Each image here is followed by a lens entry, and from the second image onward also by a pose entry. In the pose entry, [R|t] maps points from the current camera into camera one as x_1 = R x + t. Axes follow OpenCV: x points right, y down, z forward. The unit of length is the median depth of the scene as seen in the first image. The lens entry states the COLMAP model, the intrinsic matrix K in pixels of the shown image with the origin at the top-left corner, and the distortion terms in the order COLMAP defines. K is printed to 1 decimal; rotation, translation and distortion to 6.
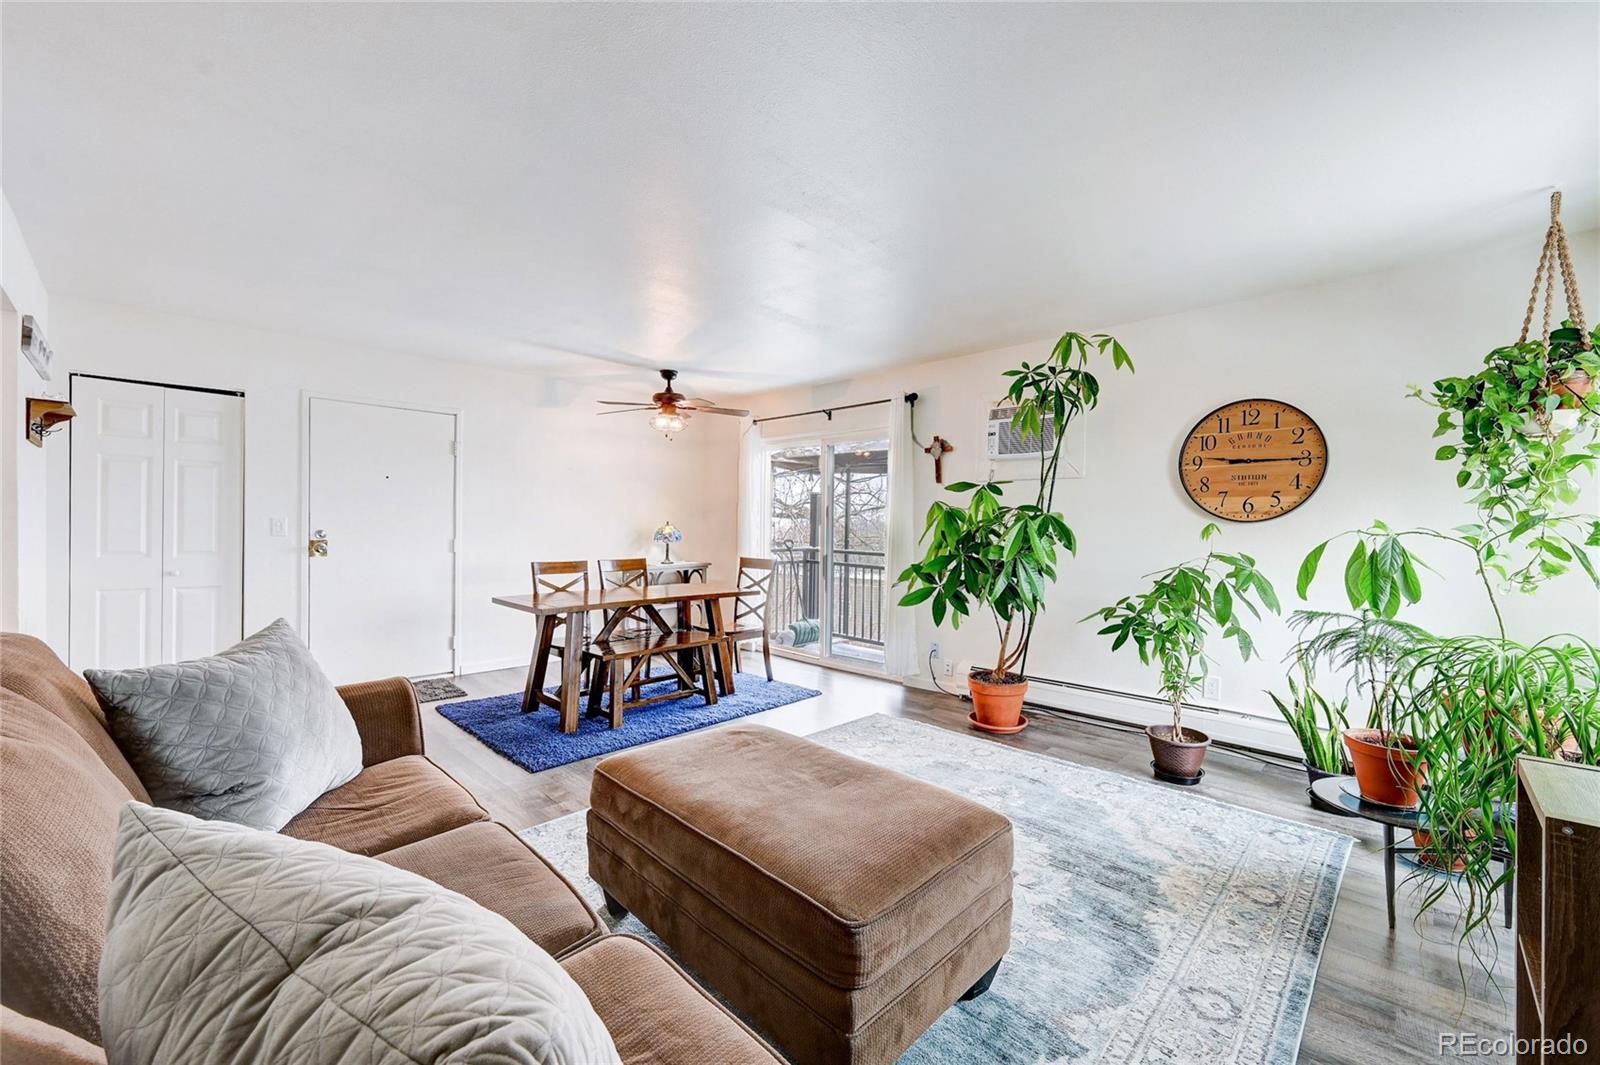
lens RADIAL K [[637.7, 0, 800.0], [0, 637.7, 532.5], [0, 0, 1]] dist [-0.000276, -0.000003]
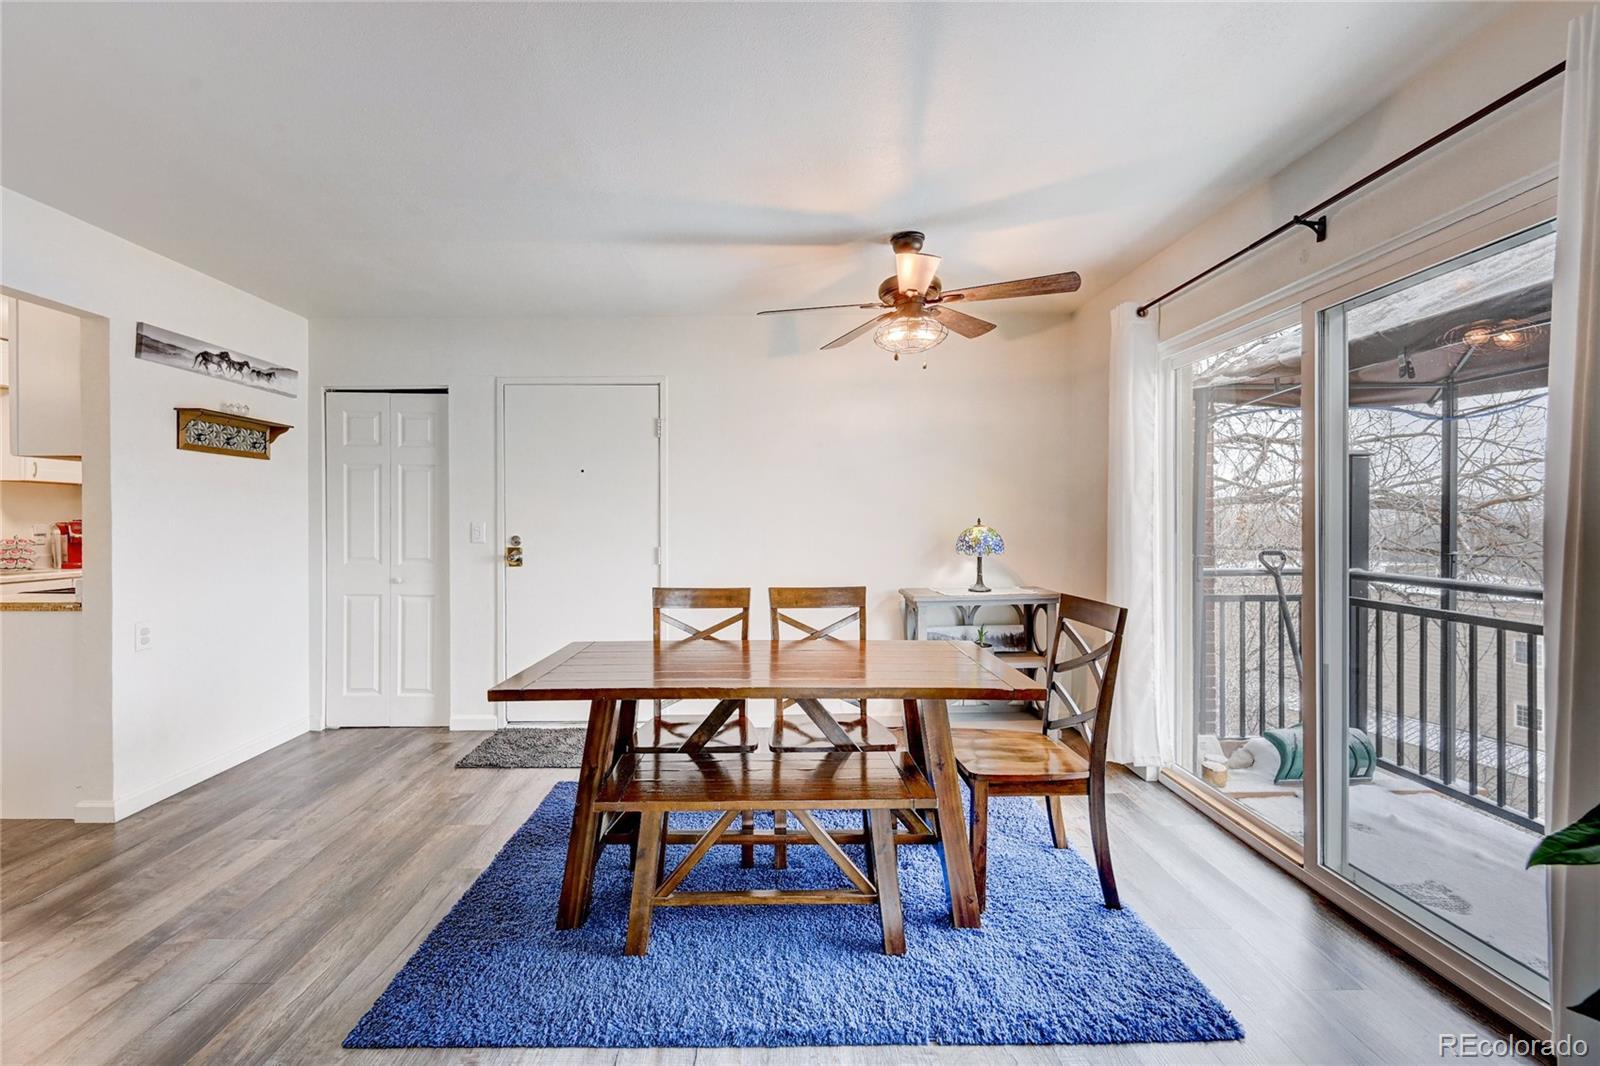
lens RADIAL K [[648.5, 0, 769.8], [0, 648.5, 518.2], [0, 0, 1]] dist [-0.001944, -0.000034]
pose [[0.689888, -0.018032, -0.723692, 0.105522], [0.003711, 0.999765, -0.021373, -0.007119], [0.723907, 0.012059, 0.689792, 0.559796]]
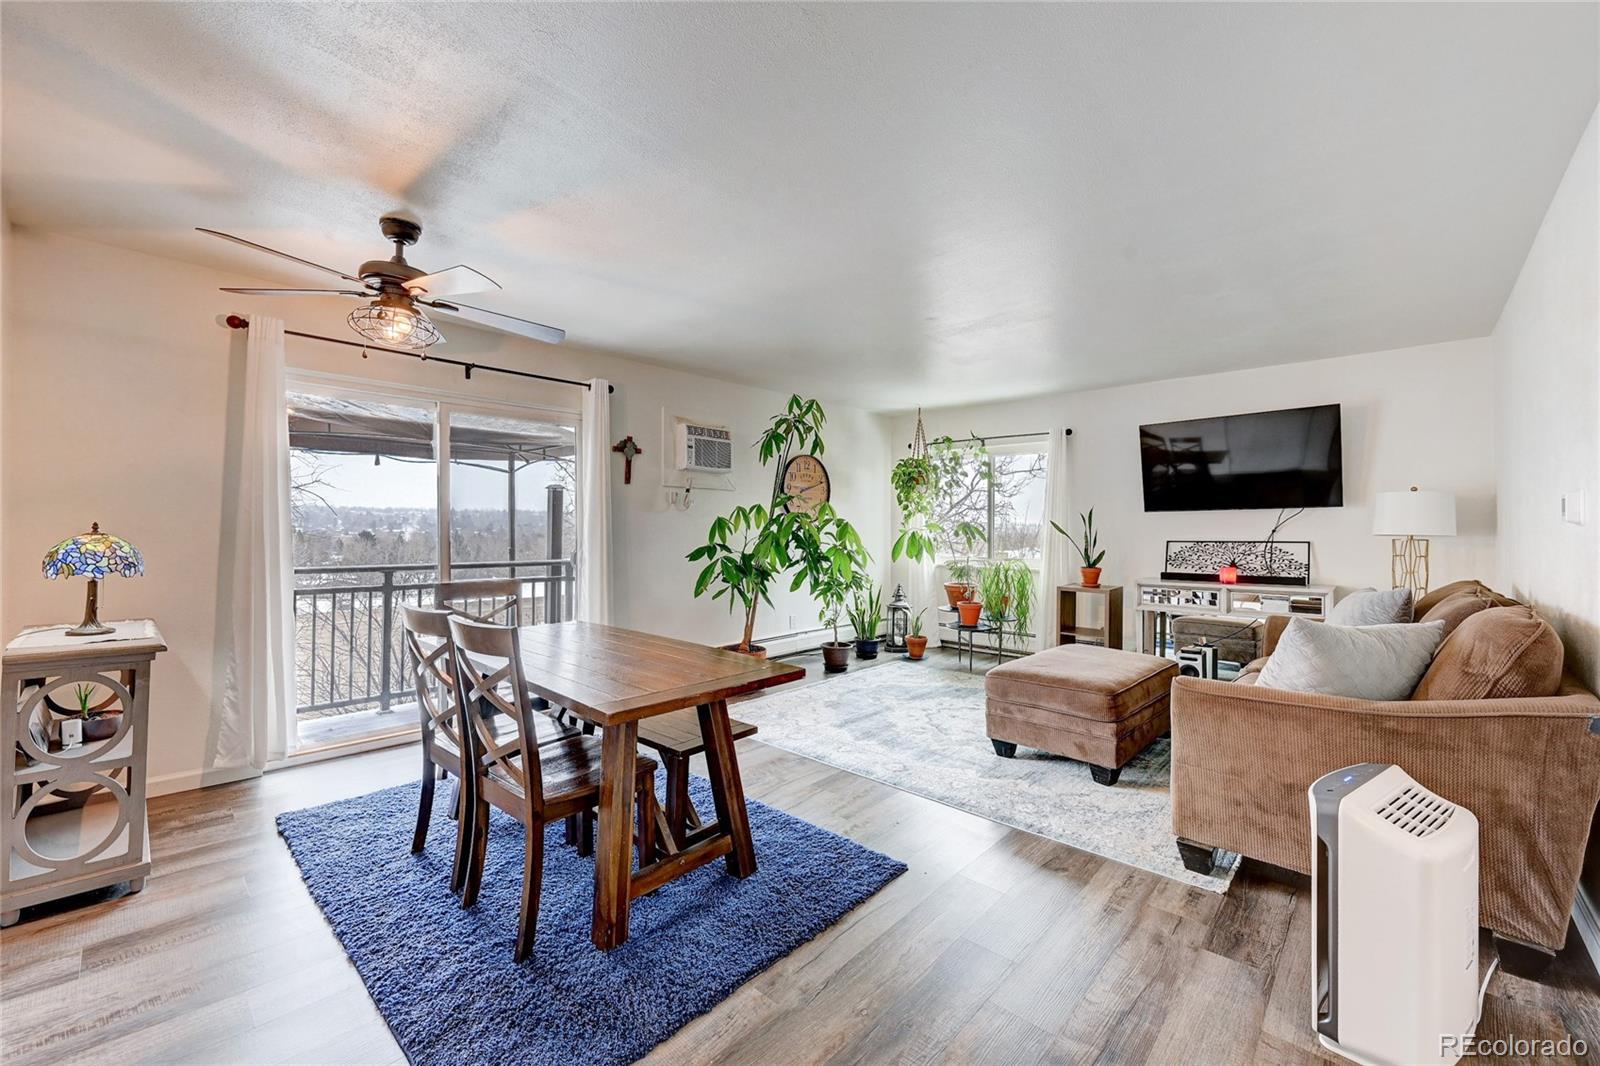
lens RADIAL K [[637.7, 0, 800.0], [0, 637.7, 533.0], [0, 0, 1]] dist [-0.000276, -0.000003]
pose [[-0.016409, -0.021674, 0.999630, -0.731761], [0.011002, 0.999701, 0.021856, -0.020085], [-0.999805, 0.011357, -0.016166, 0.714309]]
